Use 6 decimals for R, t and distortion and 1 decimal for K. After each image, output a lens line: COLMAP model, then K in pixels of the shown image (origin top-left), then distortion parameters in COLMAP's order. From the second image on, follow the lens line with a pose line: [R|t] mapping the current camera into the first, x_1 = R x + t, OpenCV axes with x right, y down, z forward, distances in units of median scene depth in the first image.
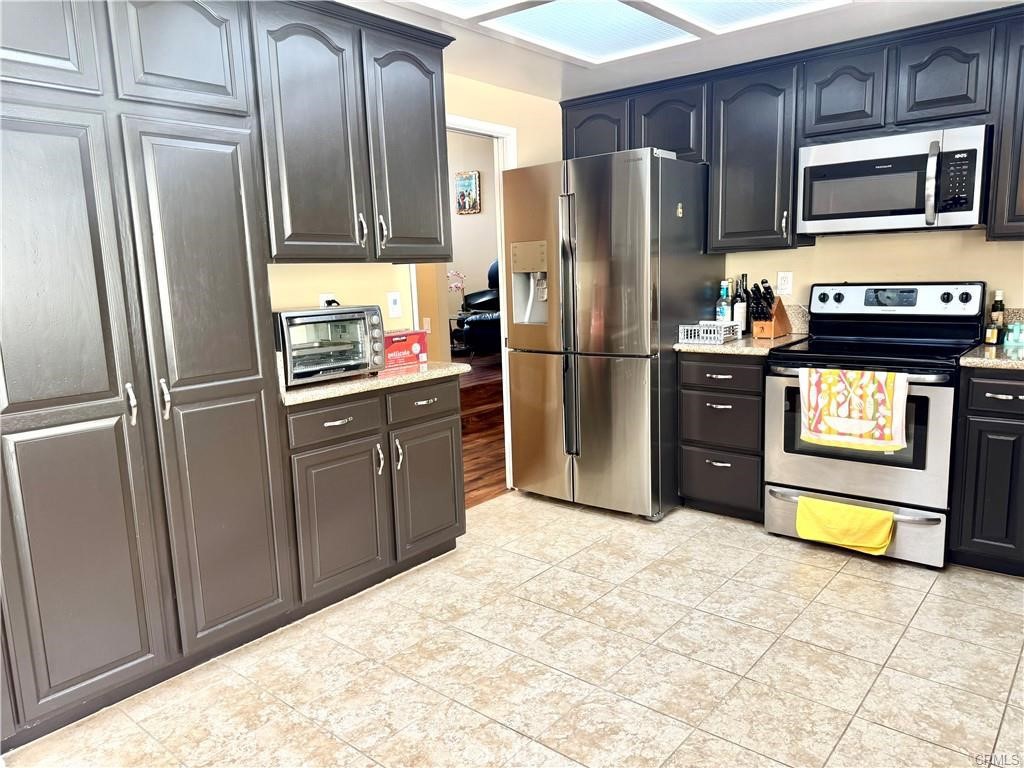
lens RADIAL K [[723.9, 0, 512.9], [0, 723.9, 381.6], [0, 0, 1]] dist [0.043741, -0.022745]
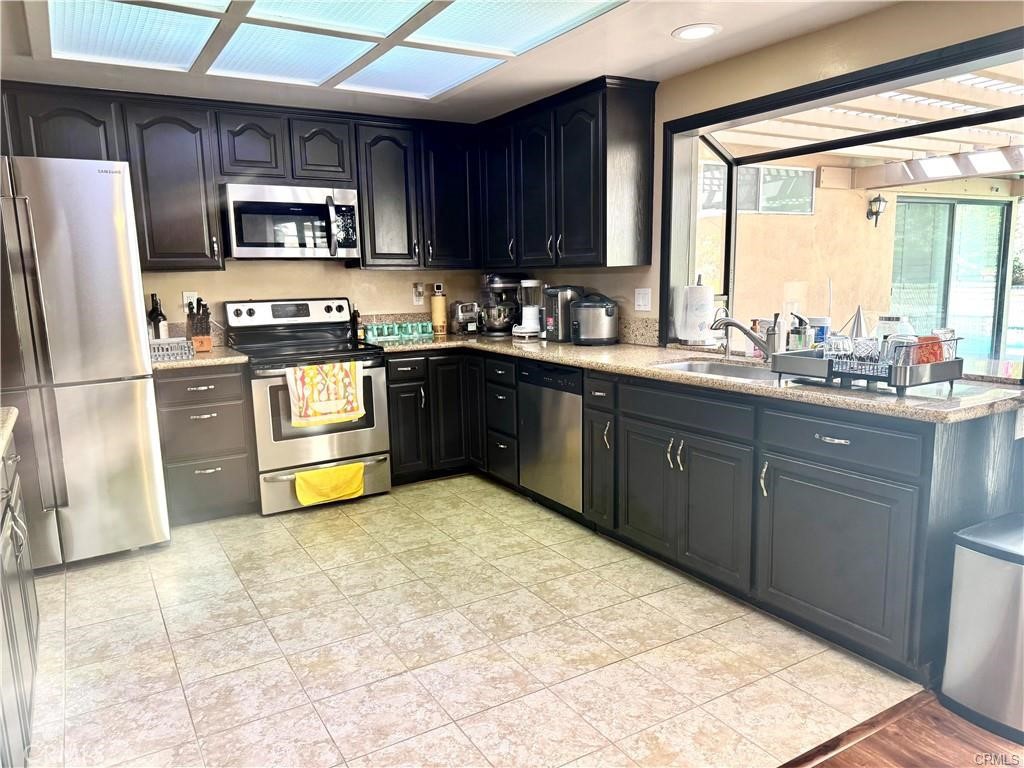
lens RADIAL K [[723.9, 0, 509.8], [0, 723.9, 388.5], [0, 0, 1]] dist [0.043741, -0.022745]
pose [[0.326230, -0.128084, 0.936573, -0.652872], [0.158897, 0.984110, 0.079238, -0.022966], [-0.931840, 0.122969, 0.341398, 0.251764]]
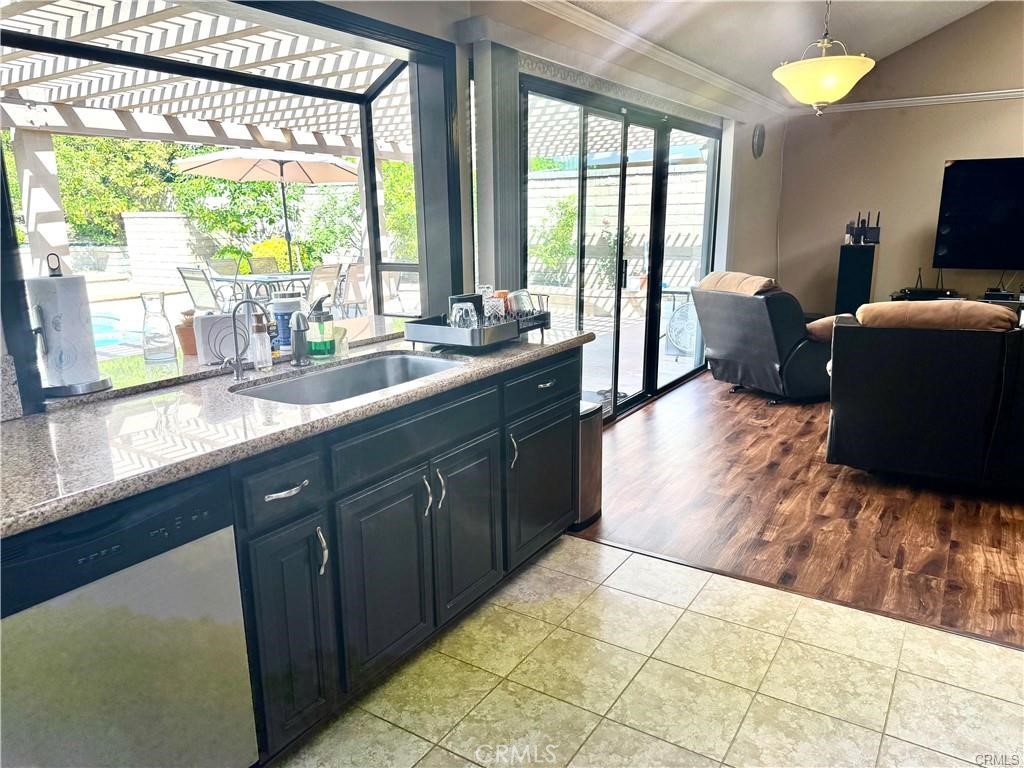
lens RADIAL K [[723.9, 0, 507.5], [0, 723.9, 380.7], [0, 0, 1]] dist [0.043741, -0.022745]
pose [[-0.991564, 0.071585, -0.108062, 0.312559], [0.025330, 0.924607, 0.380080, -0.198686], [0.127123, 0.374136, -0.918620, 1.008851]]
